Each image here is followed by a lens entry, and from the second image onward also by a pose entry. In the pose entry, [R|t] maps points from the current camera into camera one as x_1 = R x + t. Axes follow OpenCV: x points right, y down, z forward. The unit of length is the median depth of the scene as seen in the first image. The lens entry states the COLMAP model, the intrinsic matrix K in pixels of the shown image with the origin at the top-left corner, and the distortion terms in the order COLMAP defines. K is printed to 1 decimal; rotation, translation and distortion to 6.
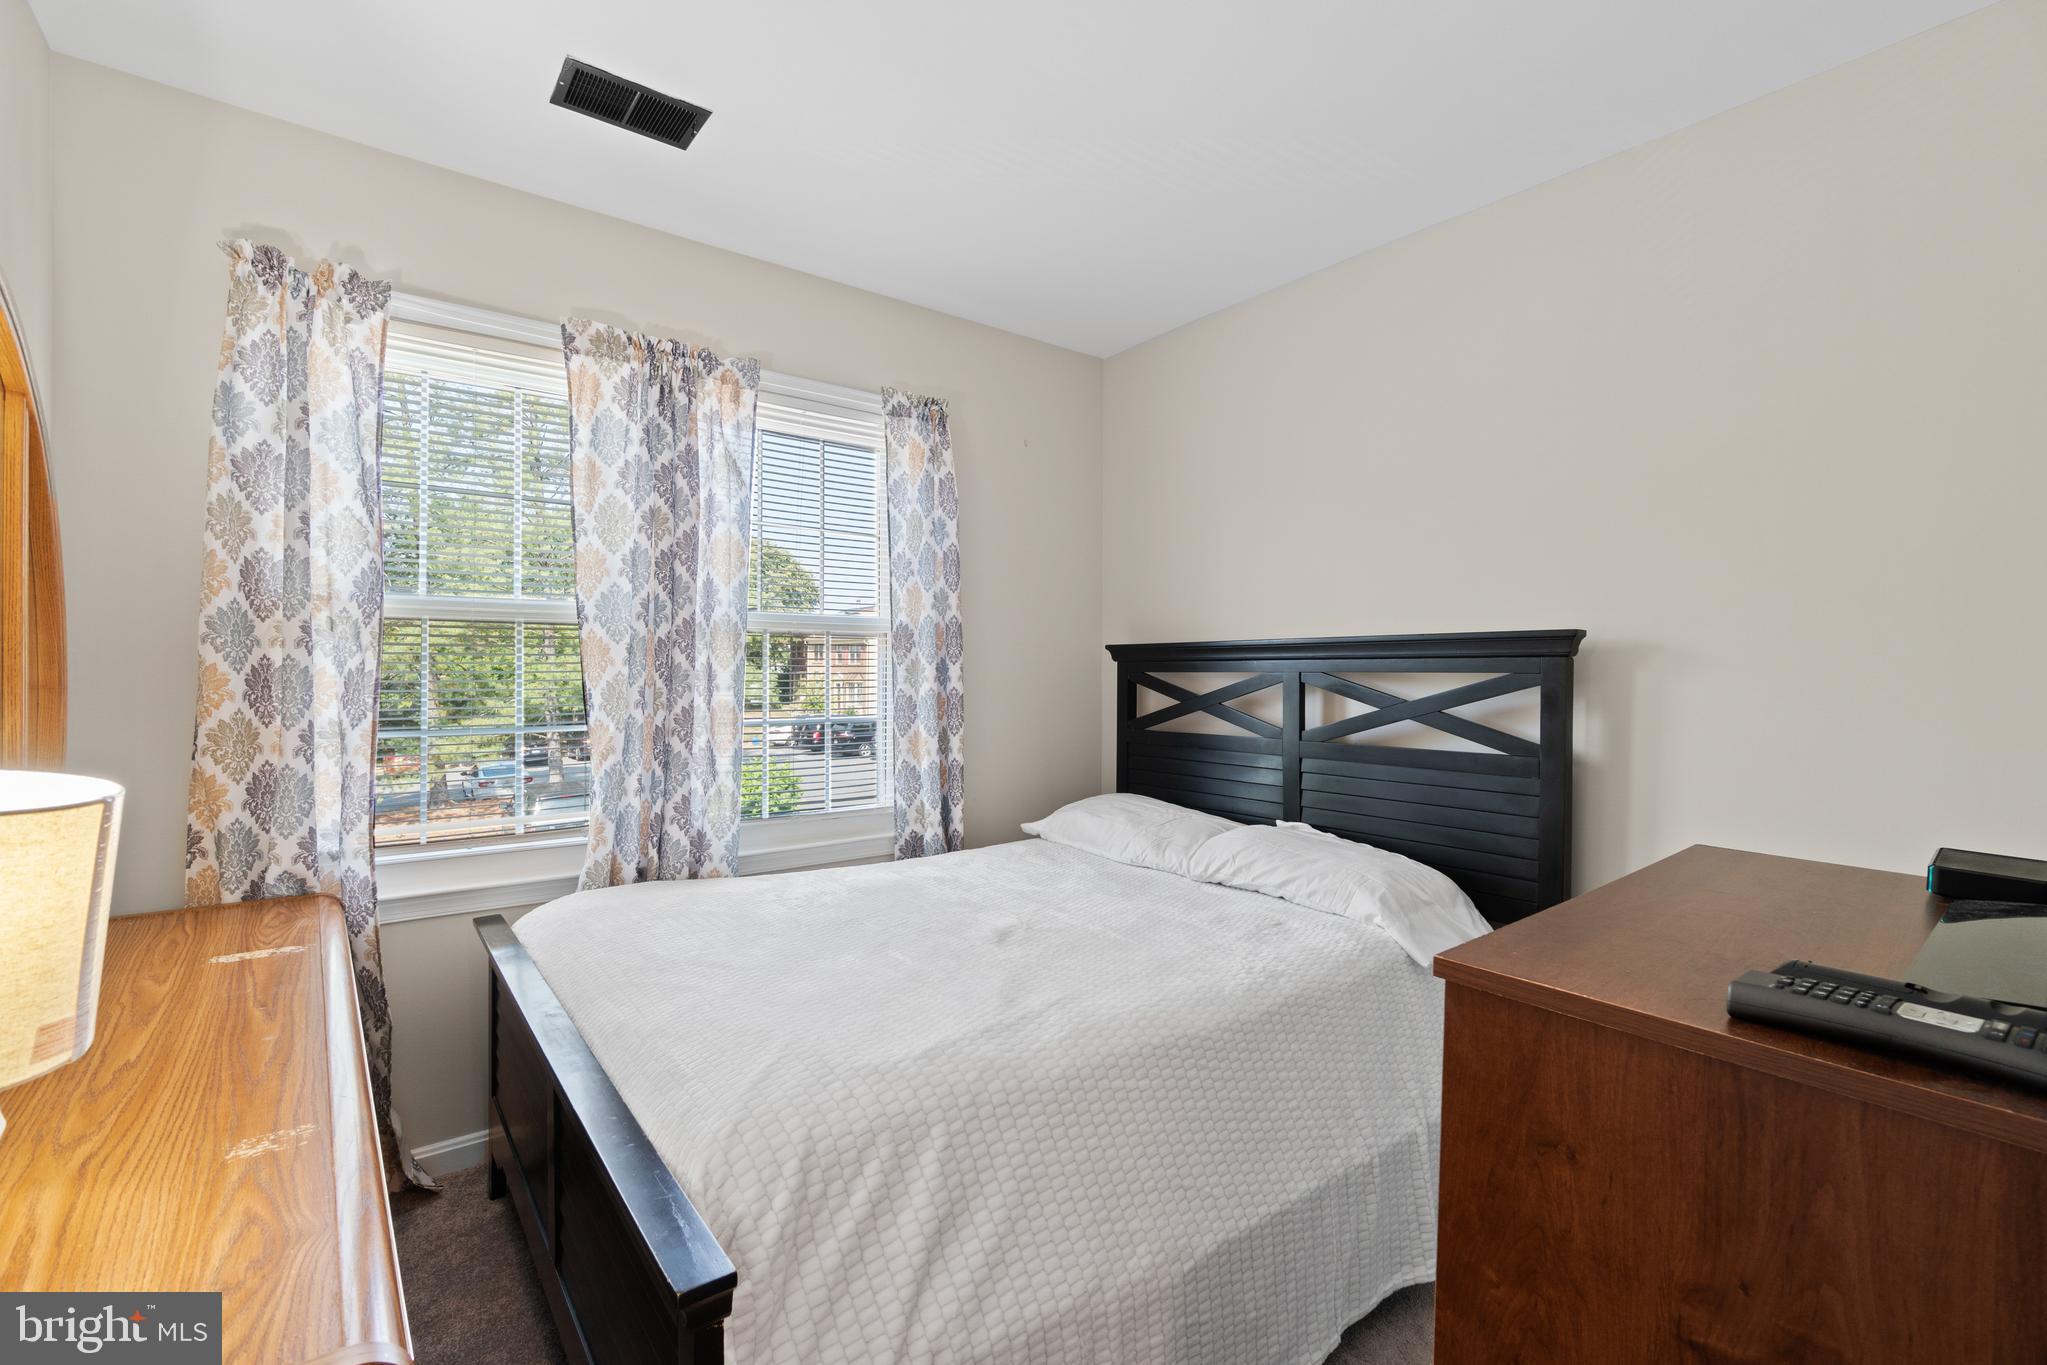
lens RADIAL K [[881.1, 0, 1011.4], [0, 881.1, 692.0], [0, 0, 1]] dist [-0.002330, -0.000071]
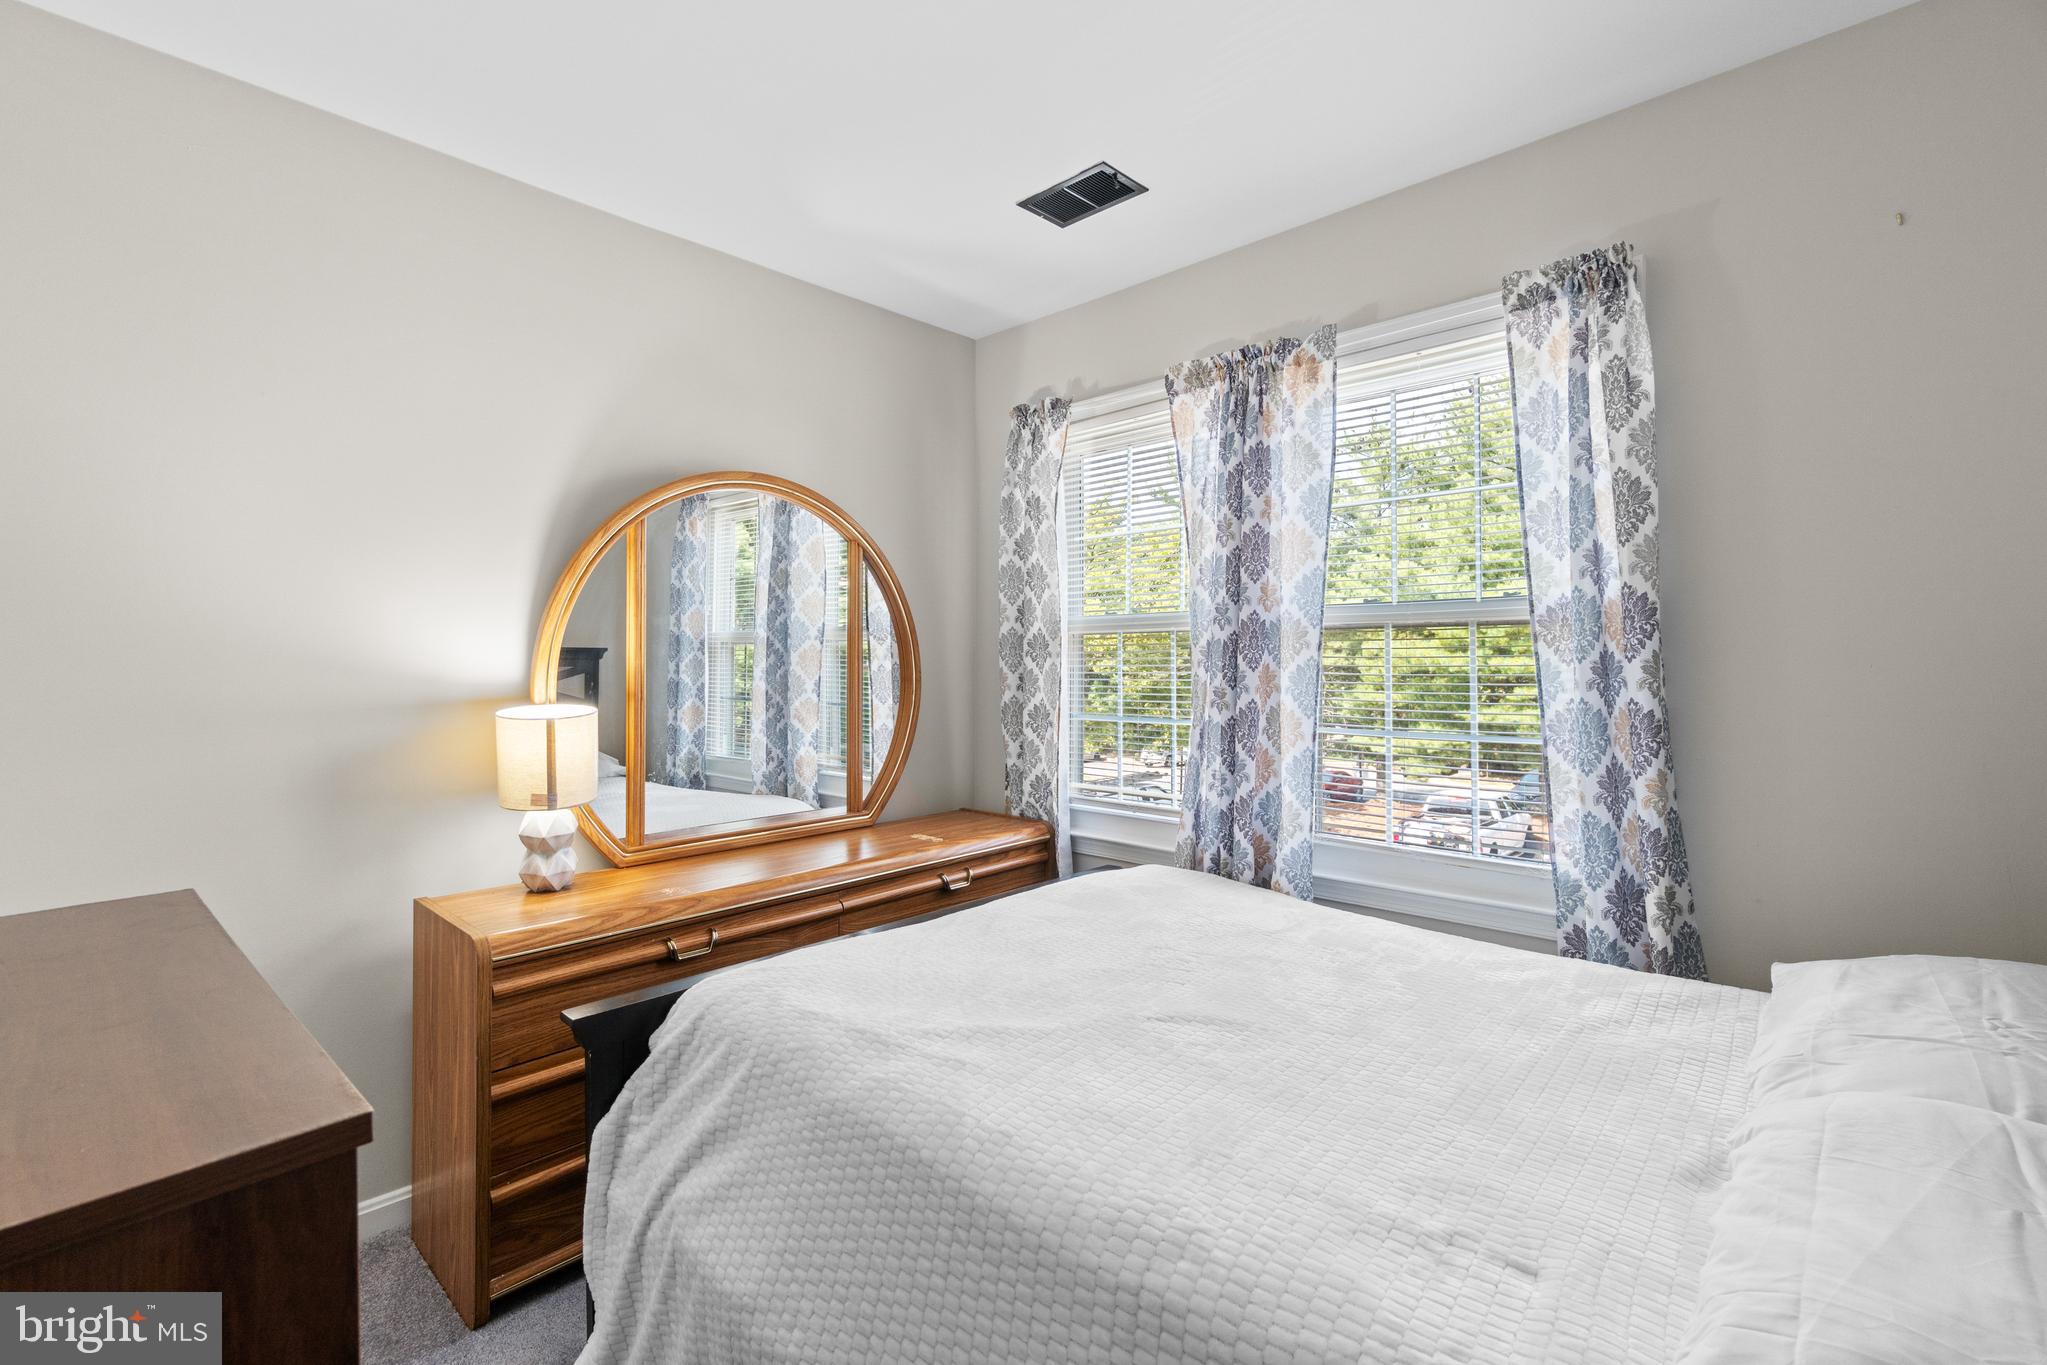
lens RADIAL K [[897.7, 0, 1021.1], [0, 897.7, 662.3], [0, 0, 1]] dist [-0.000533, 0.000009]
pose [[0.167320, -0.011214, -0.985839, 0.582620], [-0.027179, 0.999503, -0.015983, -0.011793], [0.985528, 0.029468, 0.166932, 0.576262]]
